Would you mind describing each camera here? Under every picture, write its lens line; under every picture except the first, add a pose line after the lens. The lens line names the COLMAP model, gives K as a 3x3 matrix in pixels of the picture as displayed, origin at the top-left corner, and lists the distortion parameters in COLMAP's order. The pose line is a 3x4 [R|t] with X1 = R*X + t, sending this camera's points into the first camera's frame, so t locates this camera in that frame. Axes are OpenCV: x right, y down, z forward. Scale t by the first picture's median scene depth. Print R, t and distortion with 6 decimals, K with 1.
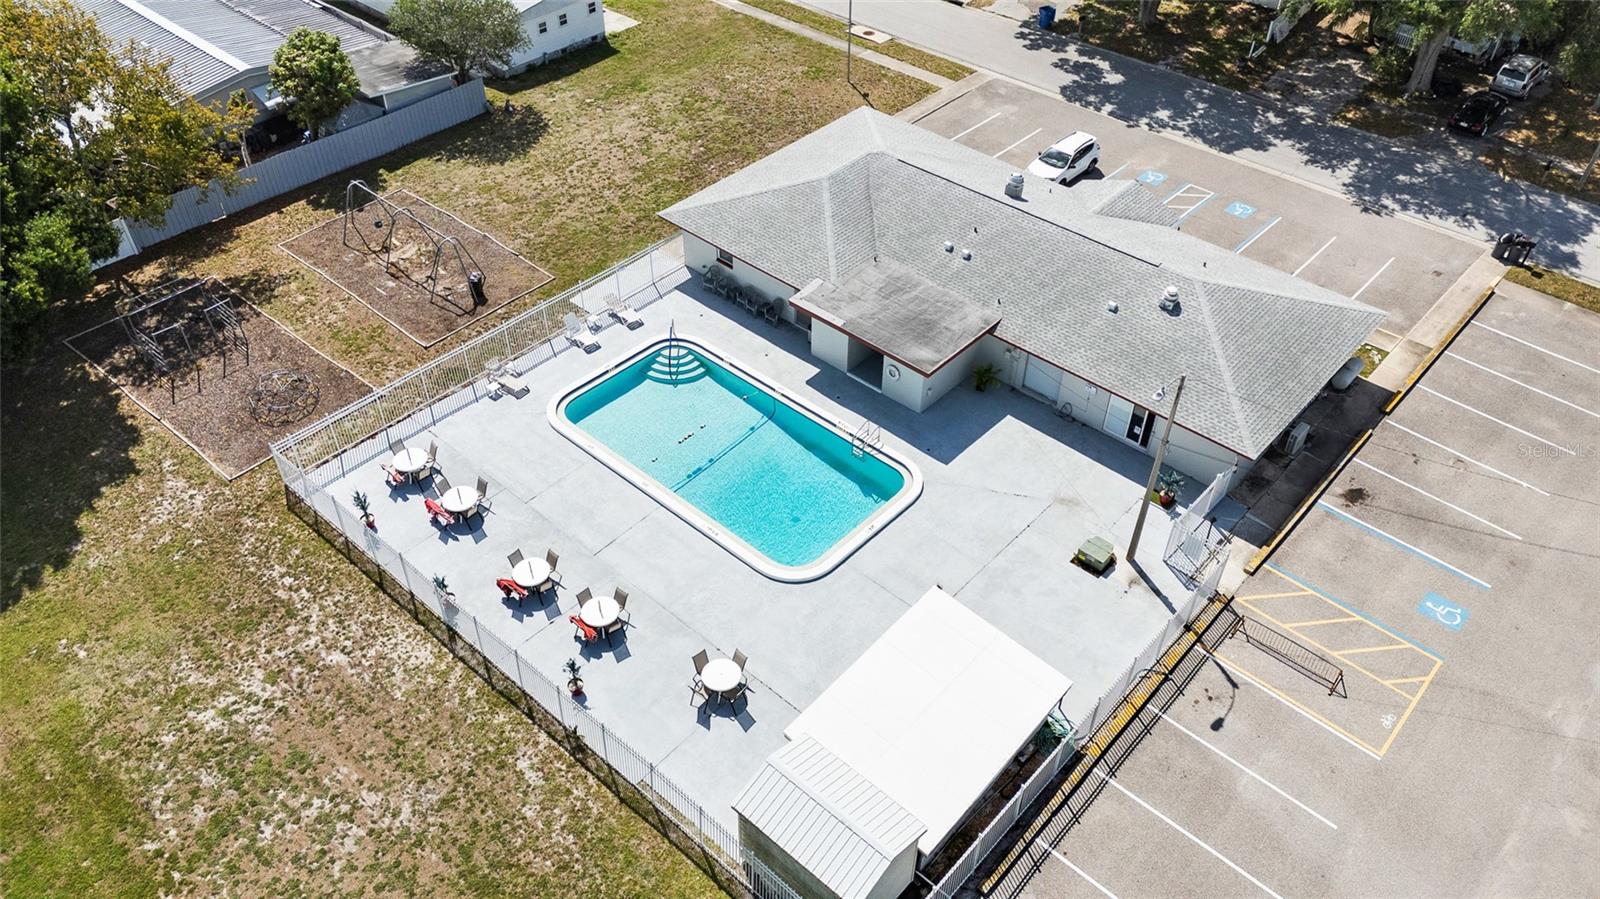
lens RADIAL K [[1169.2, 0, 818.9], [0, 1169.2, 449.0], [0, 0, 1]] dist [0.066472, -0.042252]
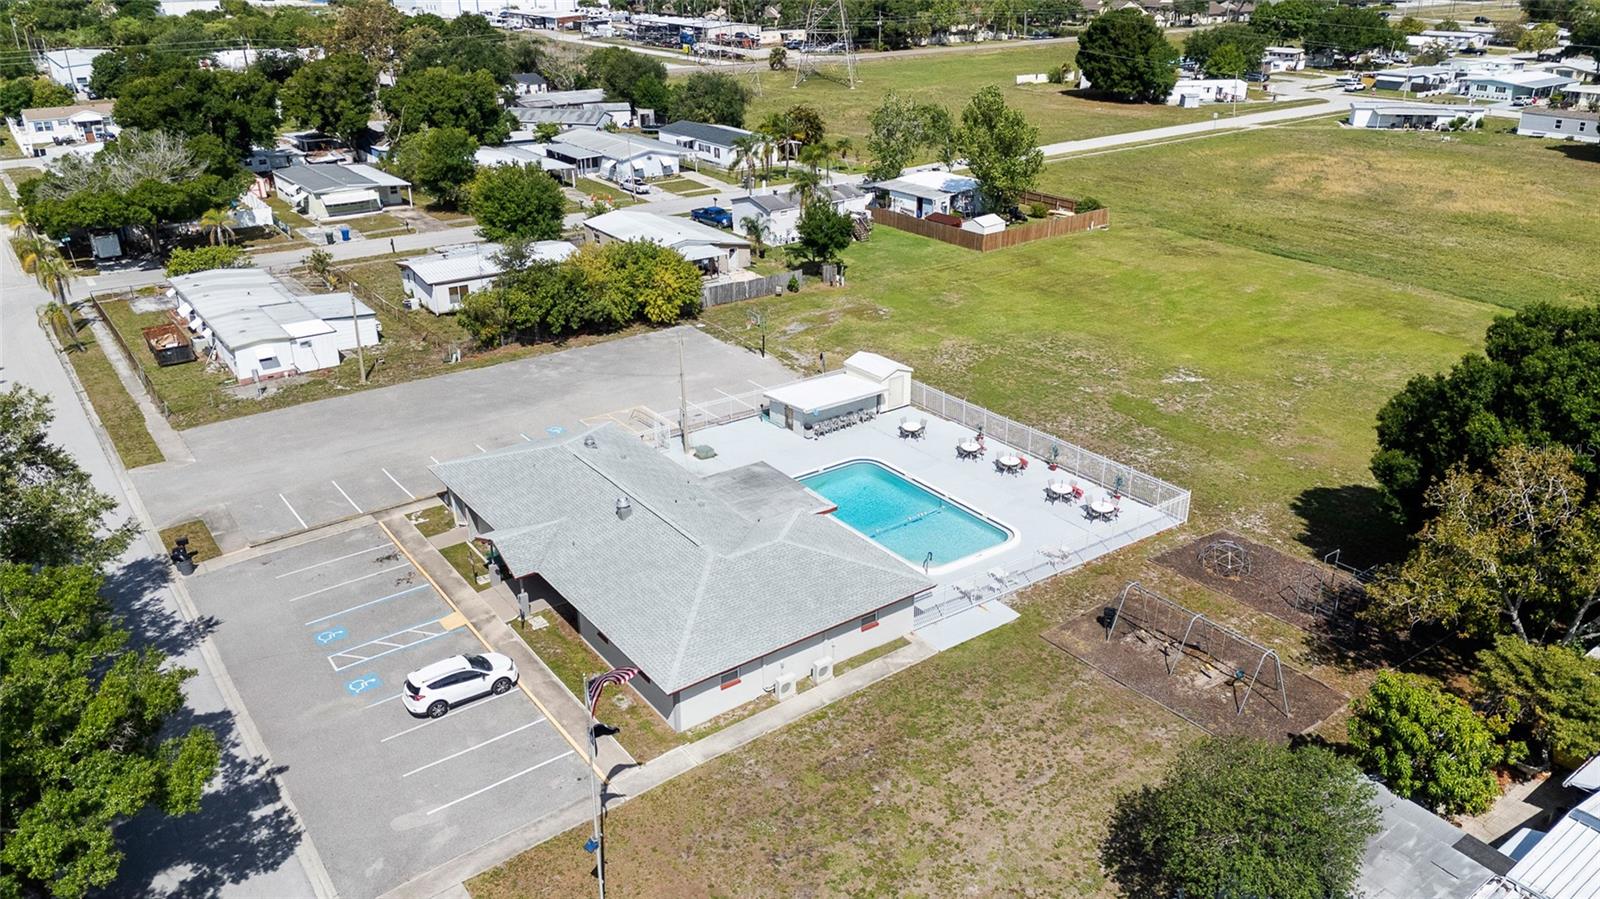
lens RADIAL K [[1169.2, 0, 818.9], [0, 1169.2, 449.0], [0, 0, 1]] dist [0.066472, -0.042252]
pose [[-0.979537, -0.078743, 0.185219, -0.214885], [0.136852, 0.414198, 0.899839, -1.173394], [-0.147574, 0.906774, -0.394947, 1.293059]]
